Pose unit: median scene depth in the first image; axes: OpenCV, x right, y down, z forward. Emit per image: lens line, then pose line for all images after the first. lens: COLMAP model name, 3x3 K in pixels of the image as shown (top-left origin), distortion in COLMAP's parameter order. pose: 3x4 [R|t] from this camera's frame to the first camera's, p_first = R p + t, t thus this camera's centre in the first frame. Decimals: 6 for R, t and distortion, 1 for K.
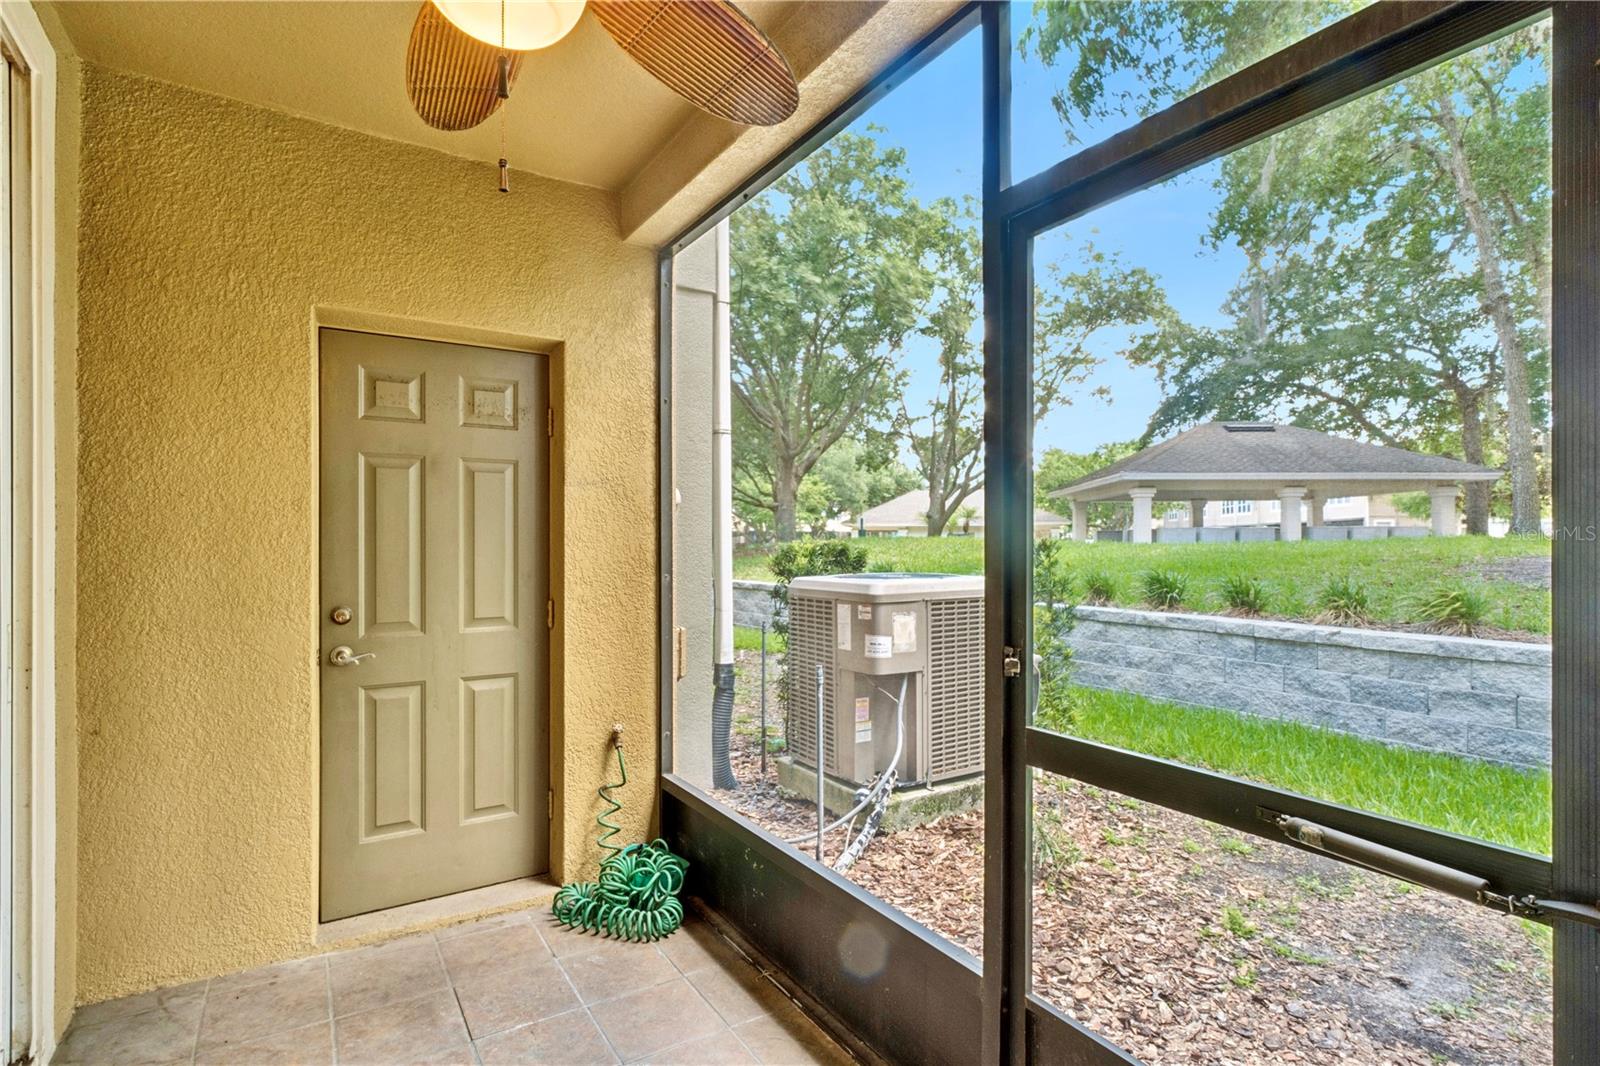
lens RADIAL K [[793.6, 0, 799.0], [0, 793.6, 544.5], [0, 0, 1]] dist [-0.001695, -0.000175]
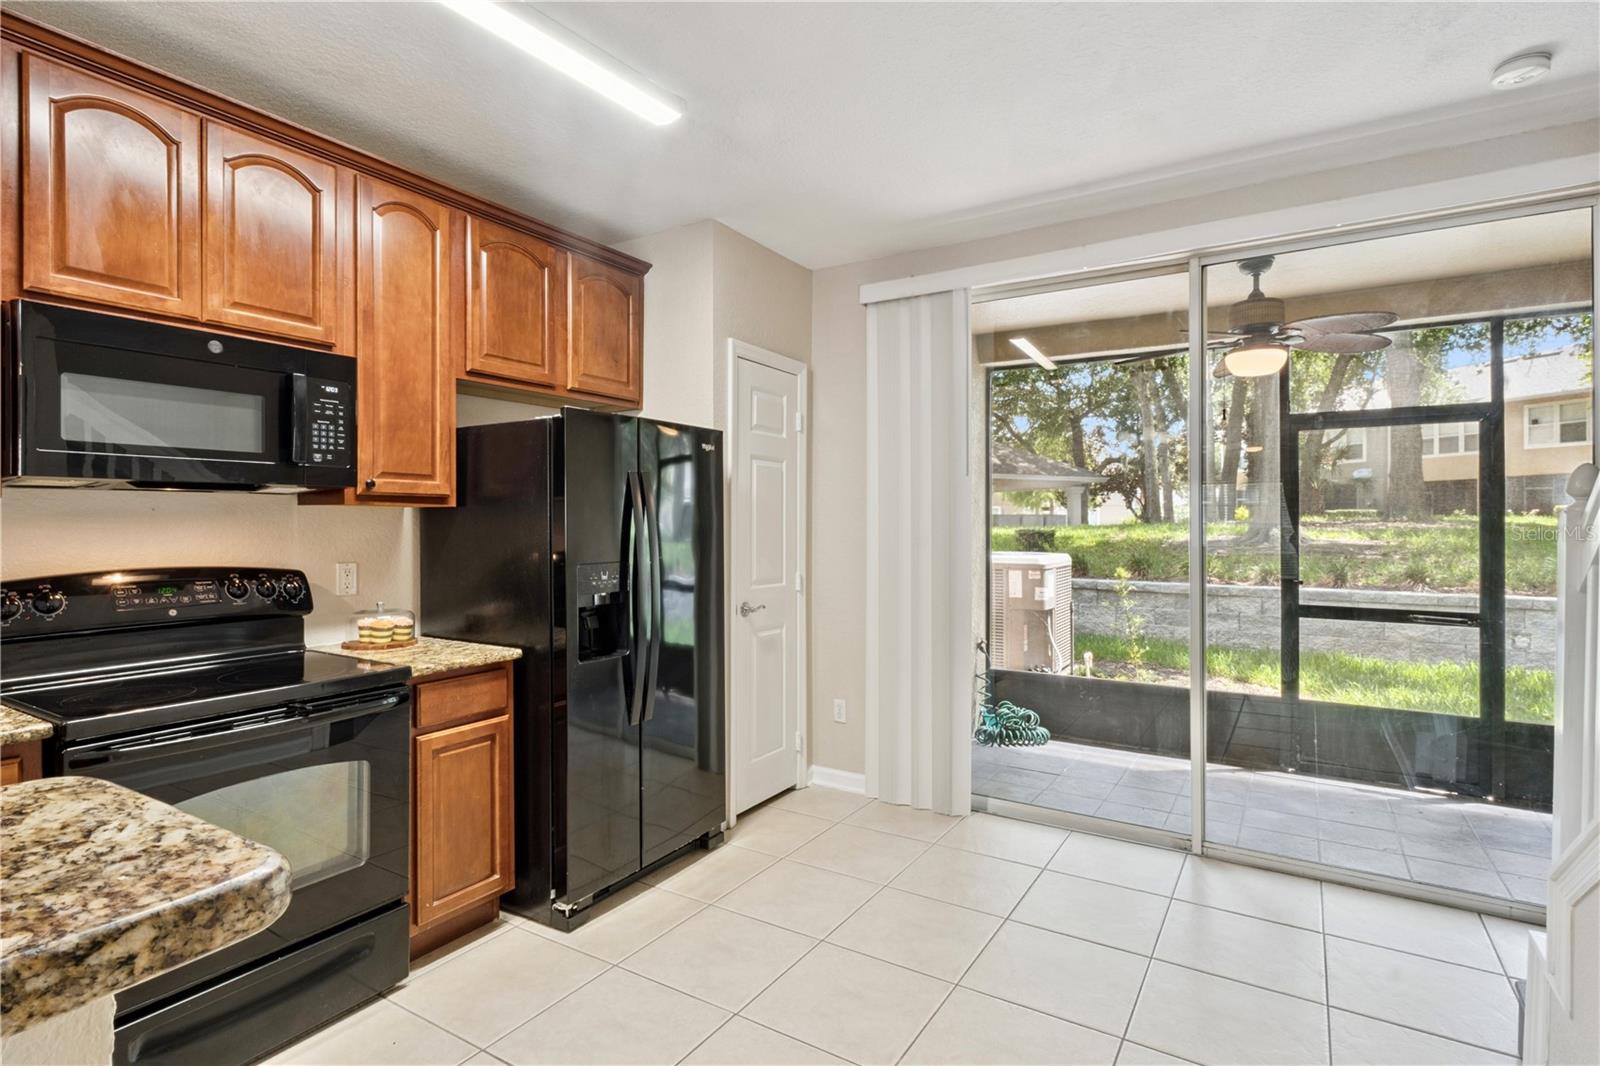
lens RADIAL K [[801.6, 0, 803.7], [0, 801.6, 519.4], [0, 0, 1]] dist [-0.001435, 0.000338]
pose [[0.902557, 0.004016, 0.430551, -0.861426], [-0.000830, 0.999971, -0.007587, -0.016560], [-0.430569, 0.006490, 0.902534, -0.278676]]
